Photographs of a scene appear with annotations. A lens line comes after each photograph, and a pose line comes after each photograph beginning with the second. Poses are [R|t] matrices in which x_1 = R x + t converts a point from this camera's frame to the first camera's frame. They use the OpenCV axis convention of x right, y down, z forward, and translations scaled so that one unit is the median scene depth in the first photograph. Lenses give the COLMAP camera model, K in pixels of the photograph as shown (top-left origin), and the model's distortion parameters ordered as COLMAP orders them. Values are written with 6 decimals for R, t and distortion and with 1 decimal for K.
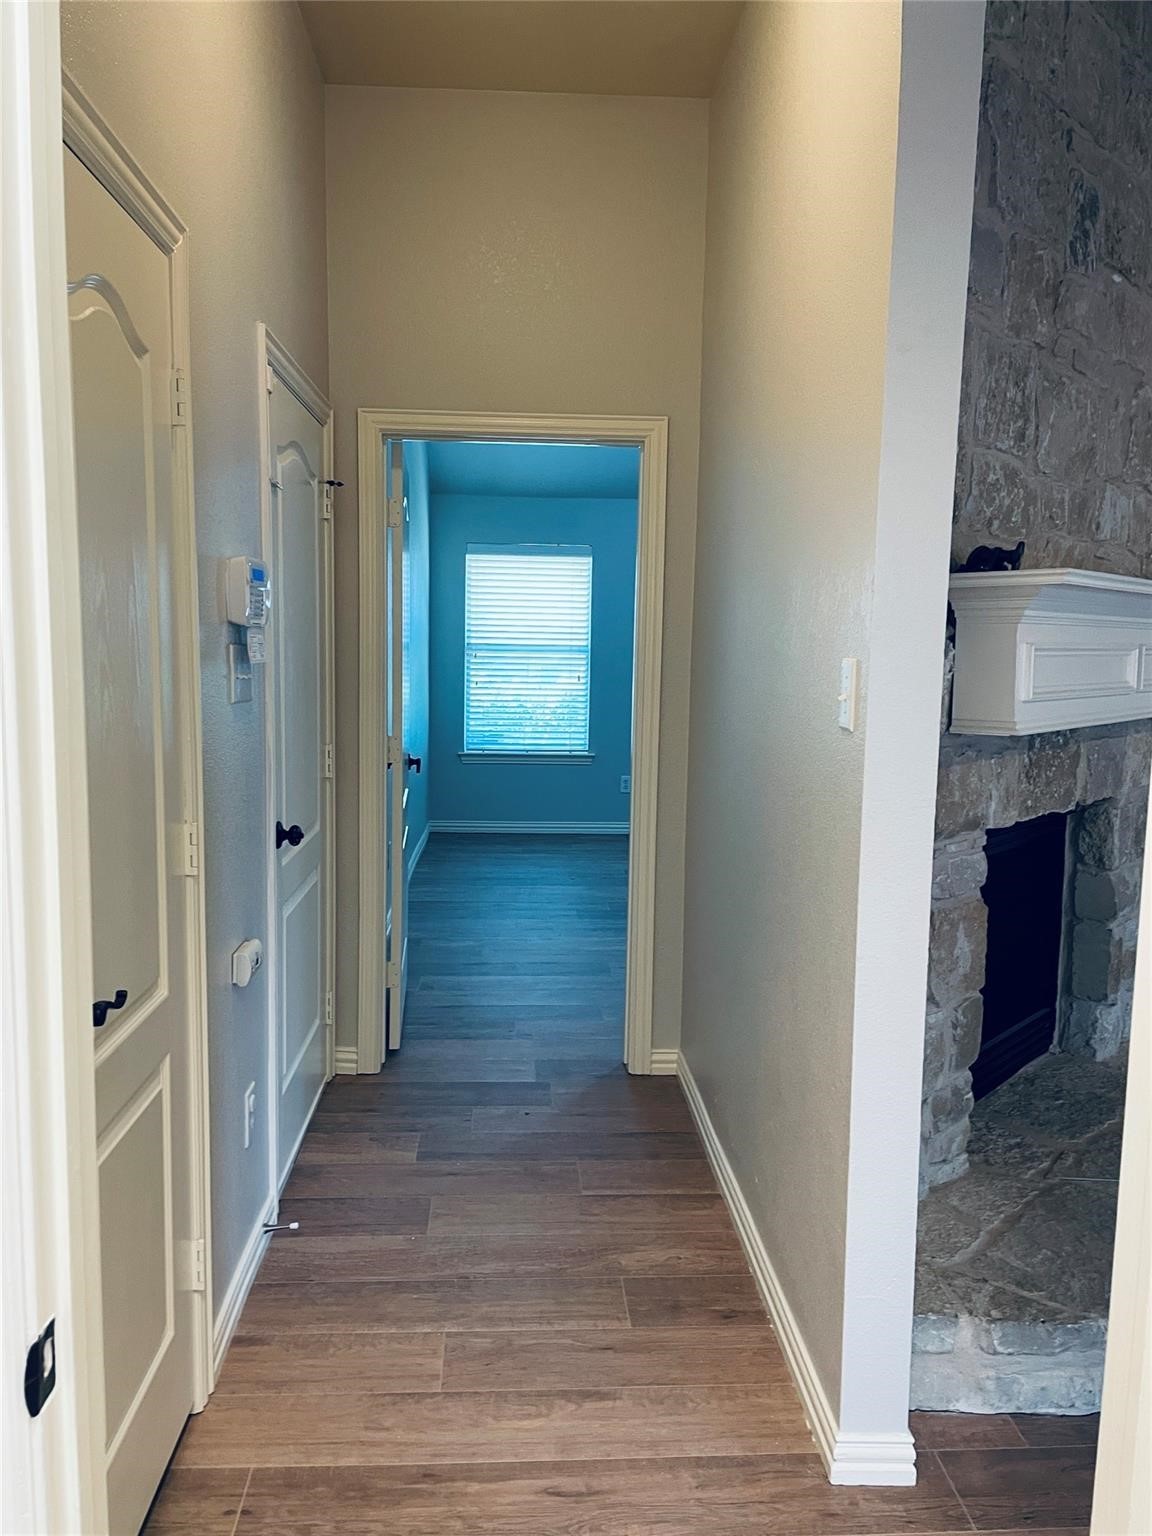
lens RADIAL K [[1158.5, 0, 563.4], [0, 1158.5, 769.7], [0, 0, 1]] dist [0.089523, -0.112286]
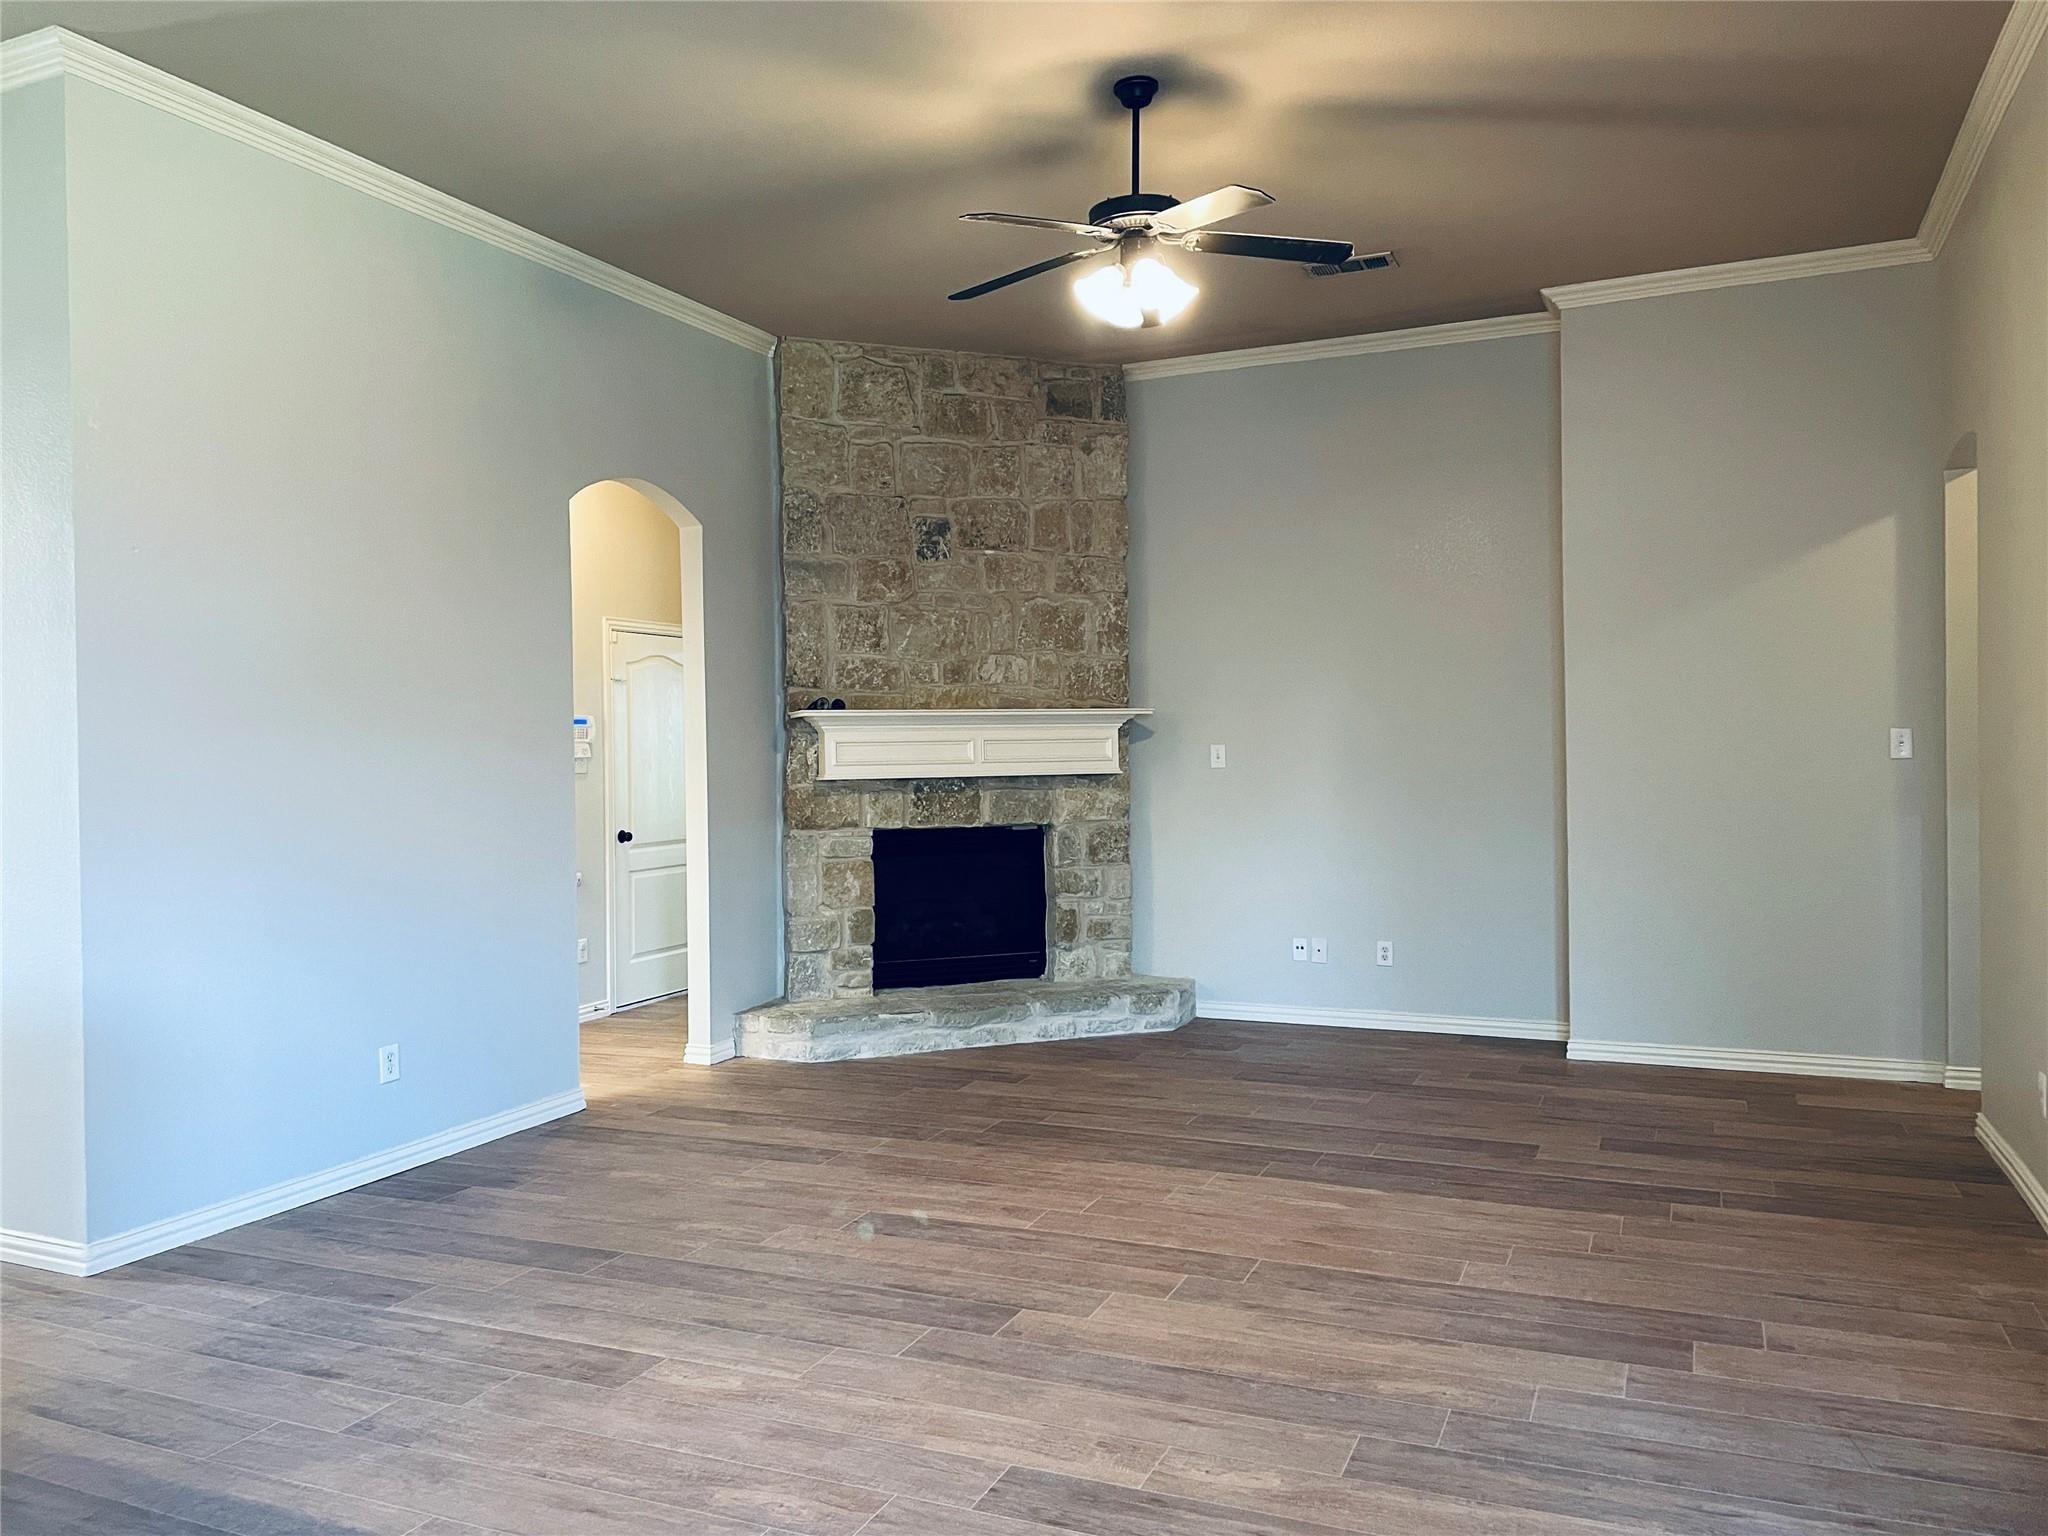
lens RADIAL K [[1544.7, 0, 1002.1], [0, 1544.7, 748.7], [0, 0, 1]] dist [0.089523, -0.112286]
pose [[0.887531, -0.030246, -0.459753, 1.835501], [-0.022841, 0.993728, -0.109468, 0.205575], [0.460181, 0.107658, 0.881274, -1.337174]]
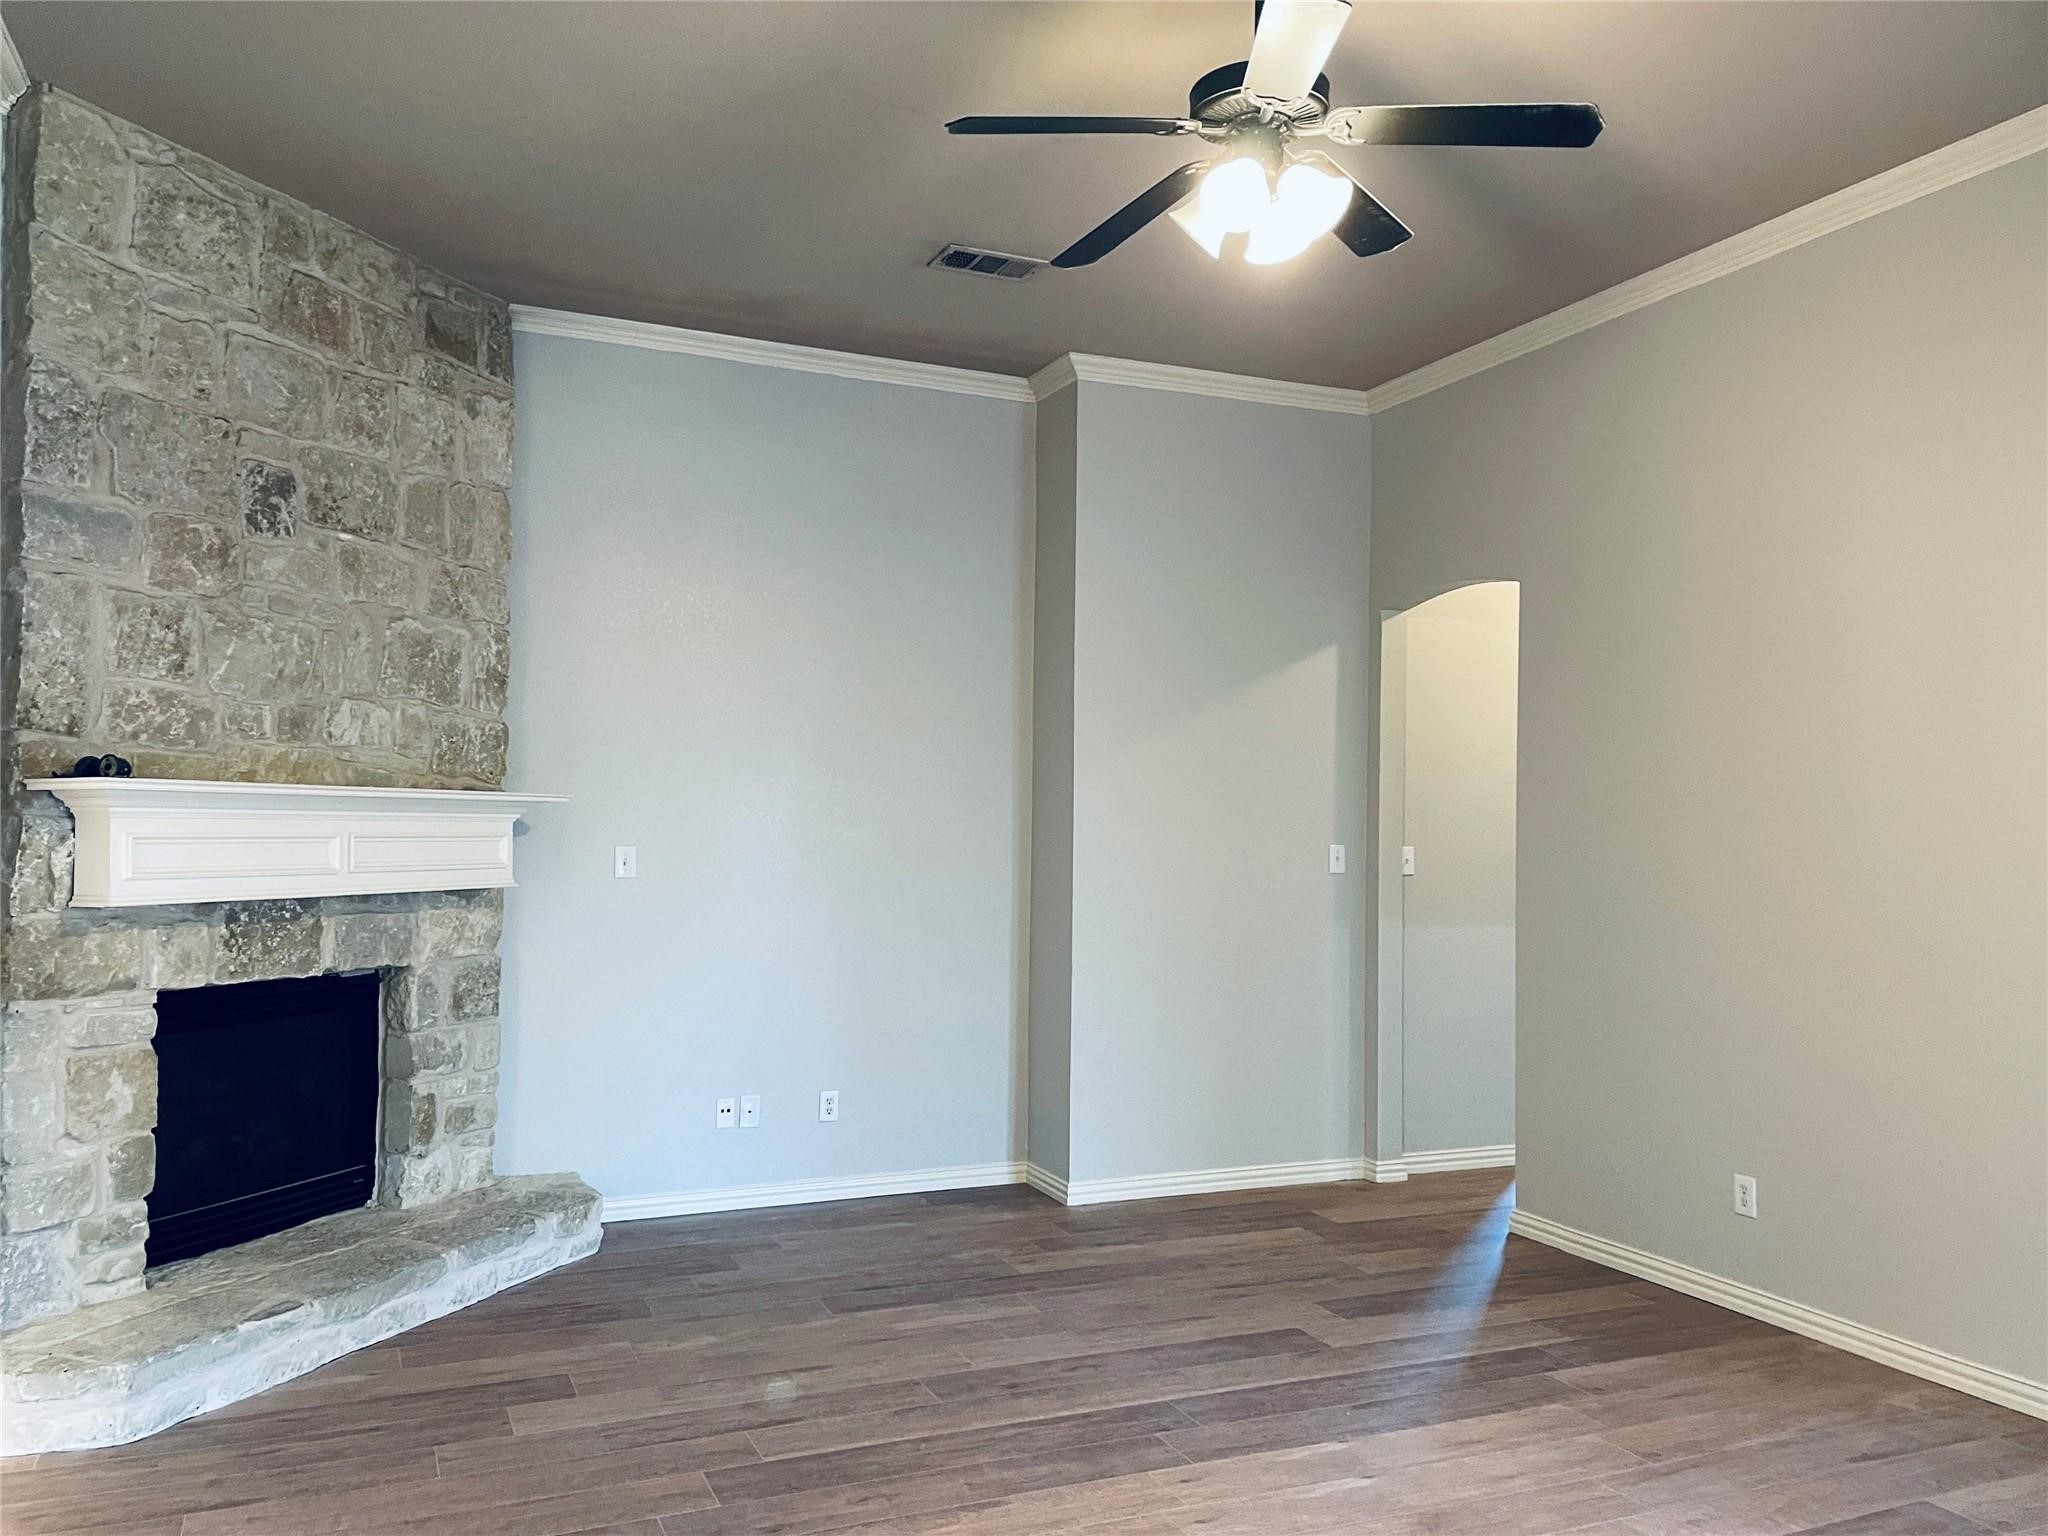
lens RADIAL K [[1544.7, 0, 1009.6], [0, 1544.7, 780.1], [0, 0, 1]] dist [0.089523, -0.112286]
pose [[0.939670, 0.003308, 0.342067, 0.625396], [0.044512, 0.990269, -0.131852, 0.088609], [-0.339174, 0.139124, 0.930379, -0.792997]]
